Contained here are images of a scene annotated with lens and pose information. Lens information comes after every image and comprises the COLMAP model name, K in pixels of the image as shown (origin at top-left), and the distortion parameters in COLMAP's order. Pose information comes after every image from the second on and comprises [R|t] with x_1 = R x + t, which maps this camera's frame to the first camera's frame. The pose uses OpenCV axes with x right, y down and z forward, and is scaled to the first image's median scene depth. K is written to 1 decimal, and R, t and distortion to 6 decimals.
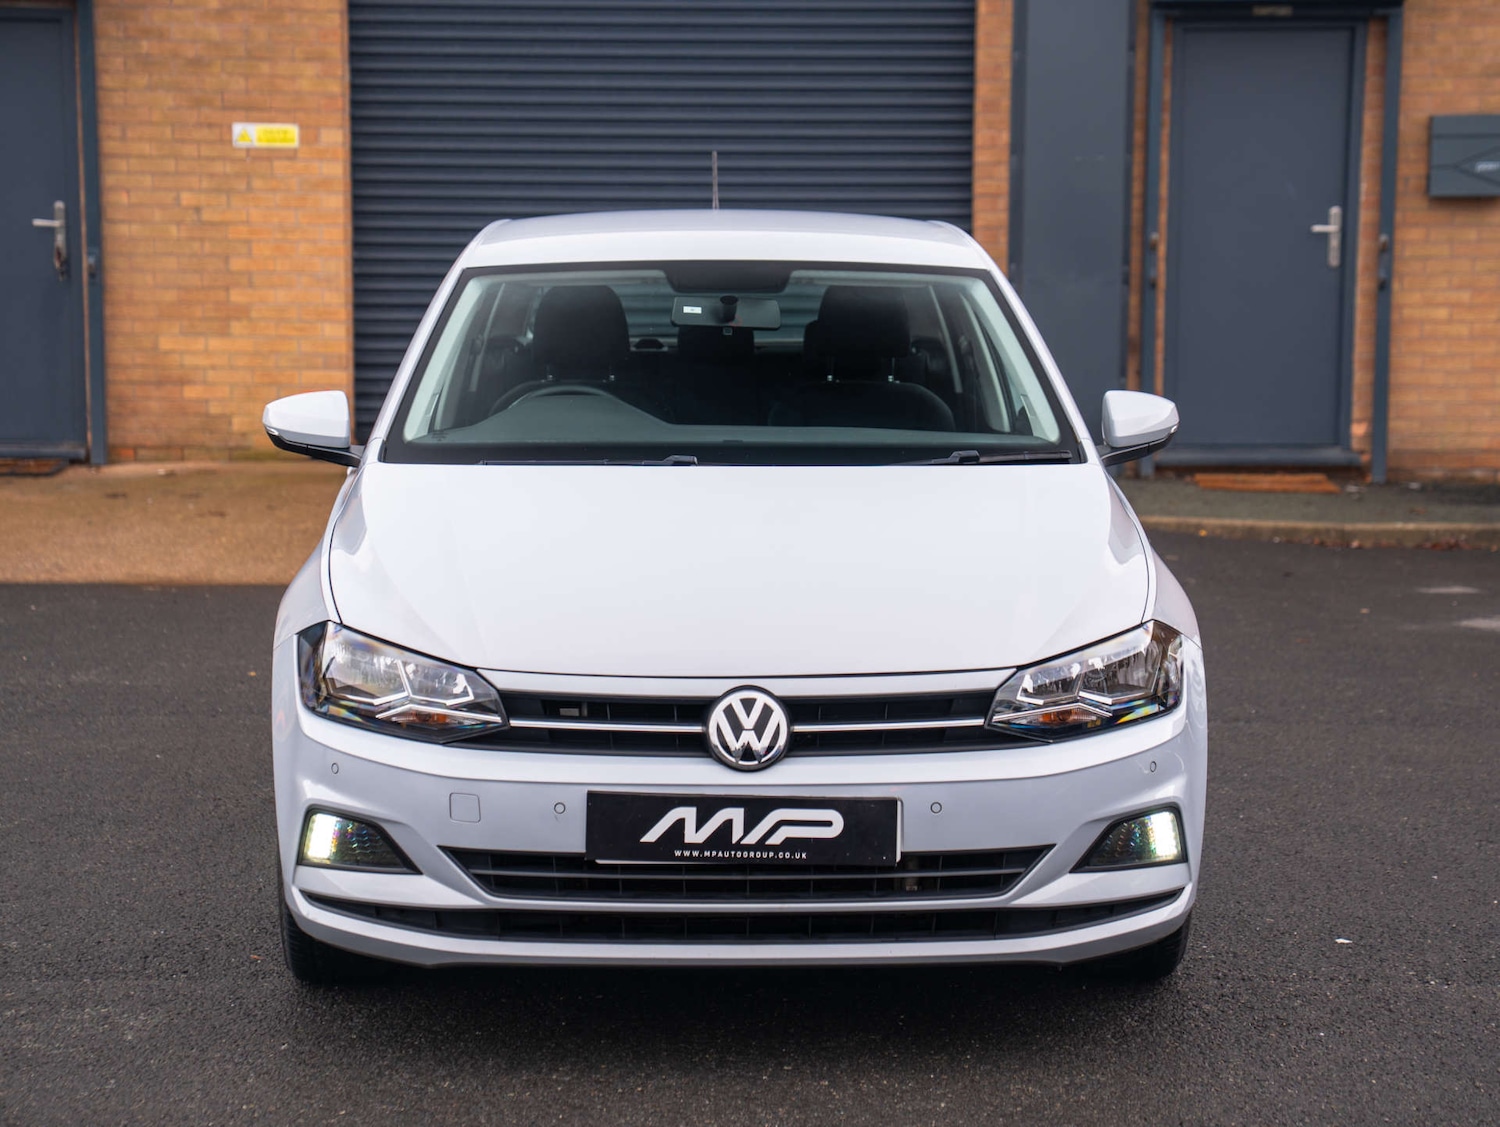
lens RADIAL K [[3120.7, 0, 766.0], [0, 3120.7, 530.7], [0, 0, 1]] dist [0.341351, 0.000000]
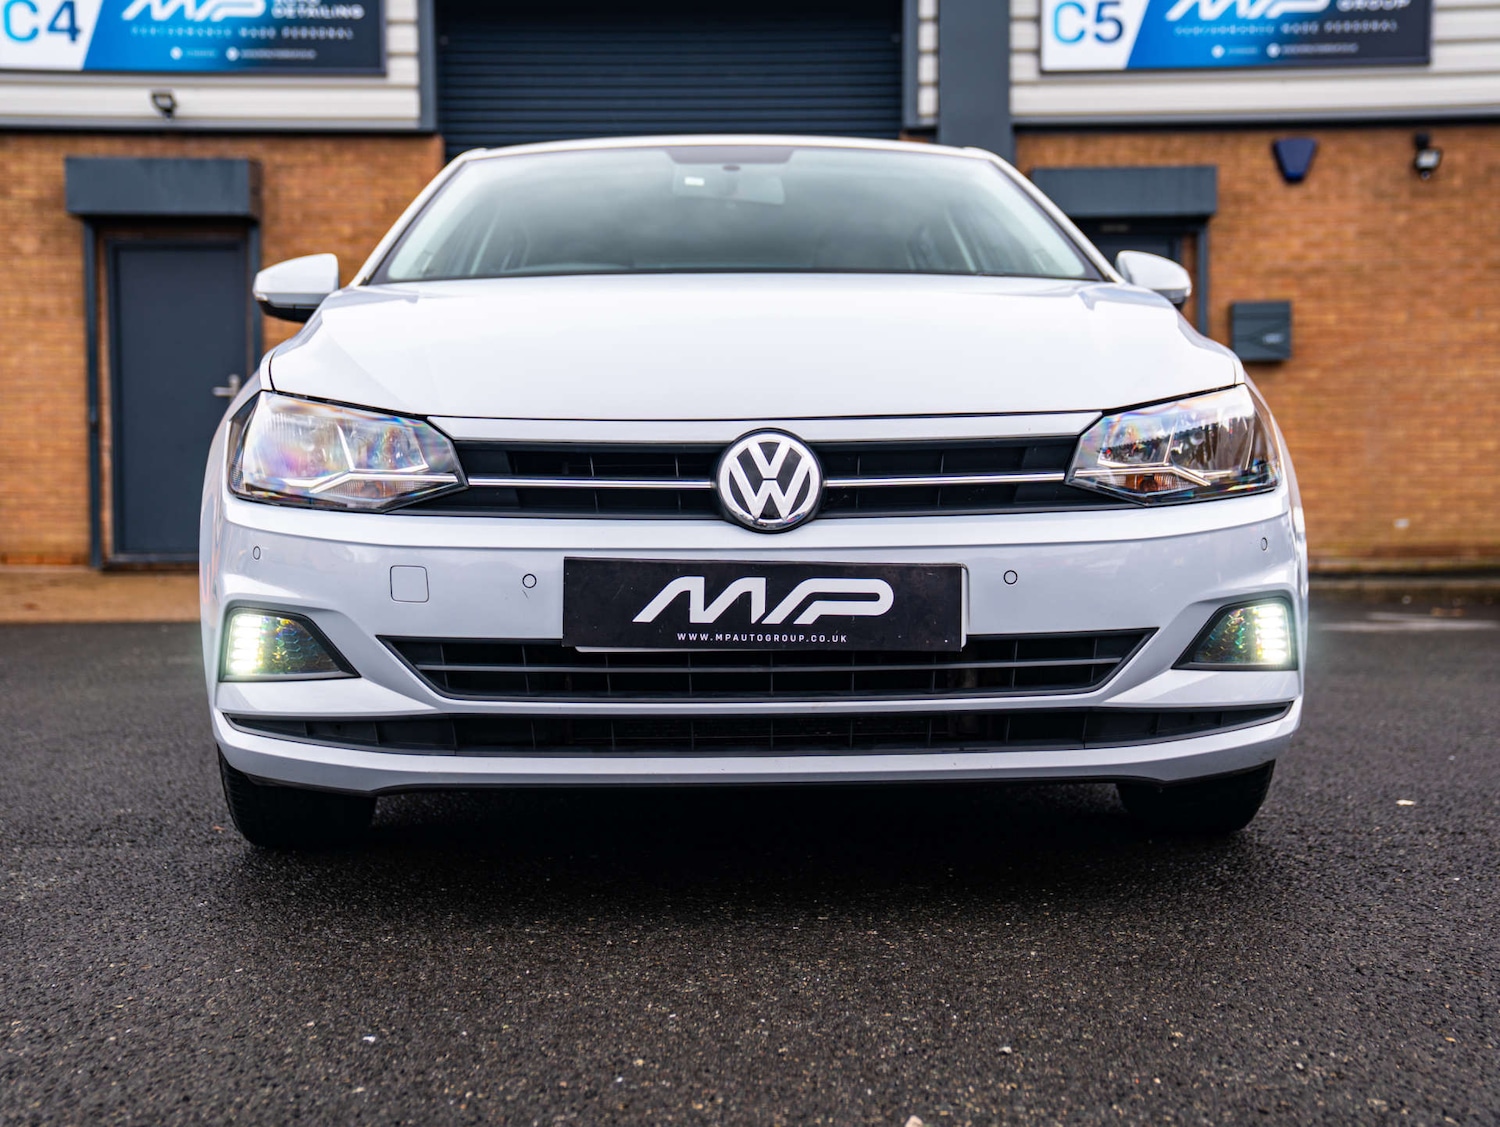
lens RADIAL K [[1991.1, 0, 758.7], [0, 1991.1, 524.6], [0, 0, 1]] dist [0.102508, 0.000000]
pose [[0.999922, -0.010342, 0.007046, -0.003090], [0.010896, 0.996421, -0.083829, 0.029728], [-0.006154, 0.083899, 0.996455, 0.128084]]
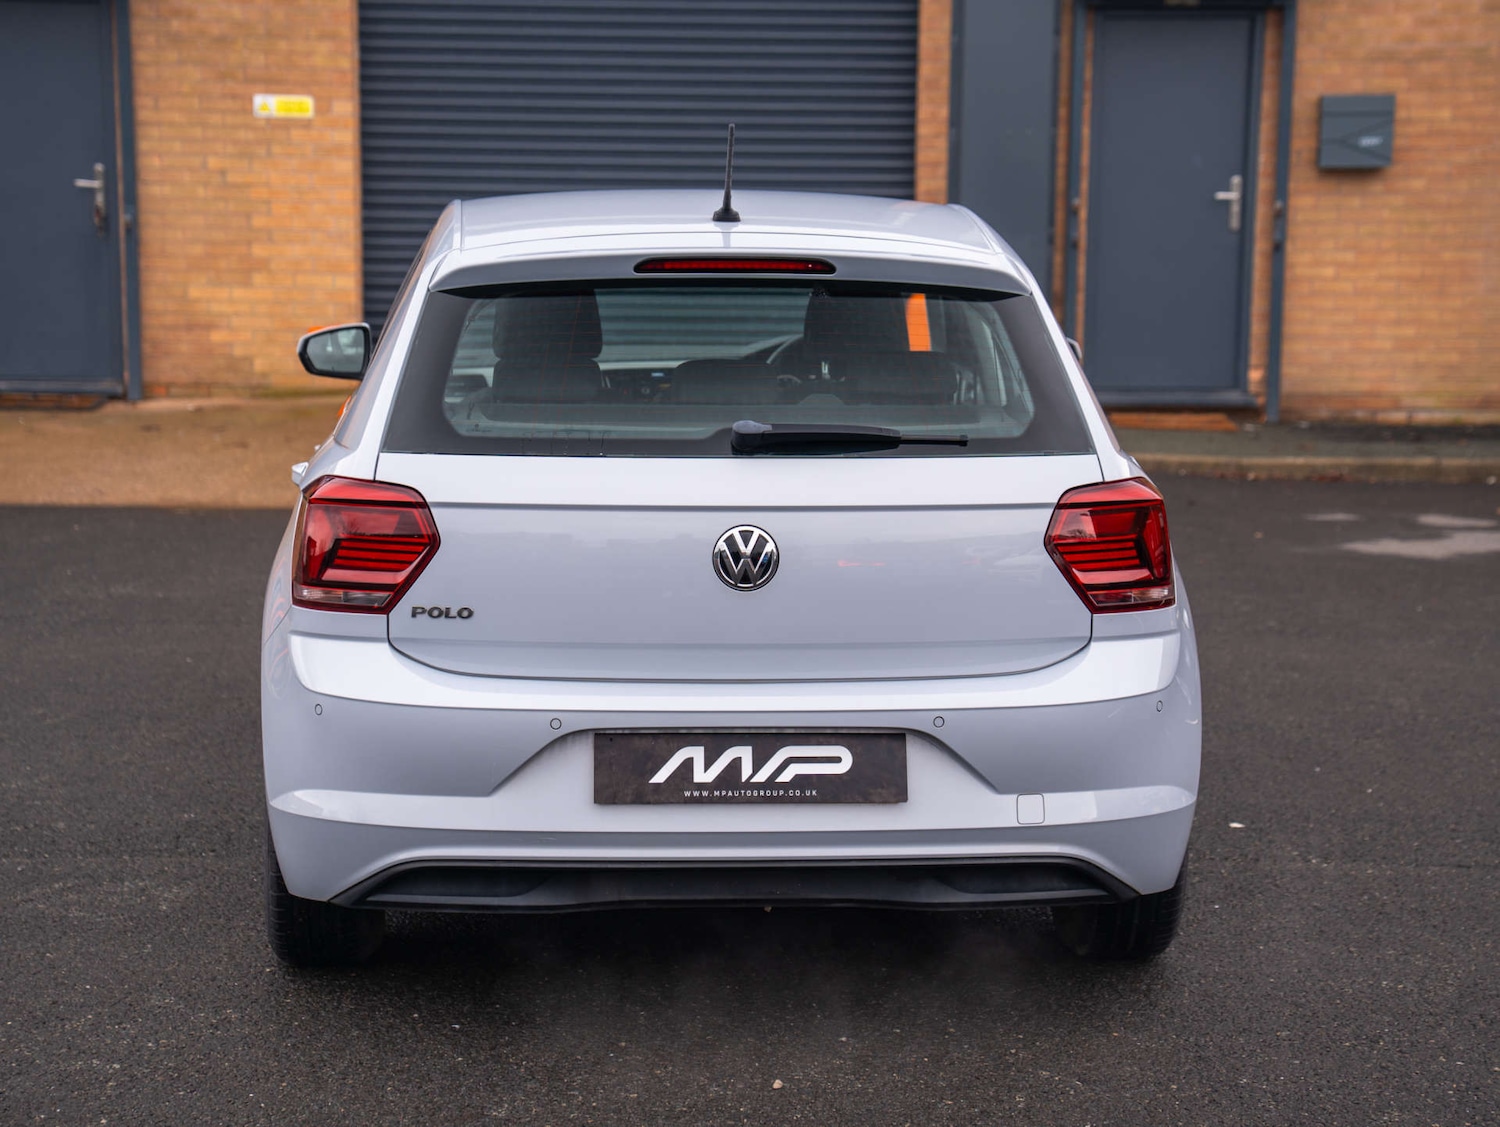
lens RADIAL K [[2665.4, 0, 749.6], [0, 2665.4, 517.1], [0, 0, 1]] dist [0.292843, 0.000000]
pose [[0.999914, 0.003894, 0.012492, -0.004869], [-0.004154, 0.999774, 0.020843, -0.000466], [-0.012408, -0.020893, 0.999705, 0.039147]]
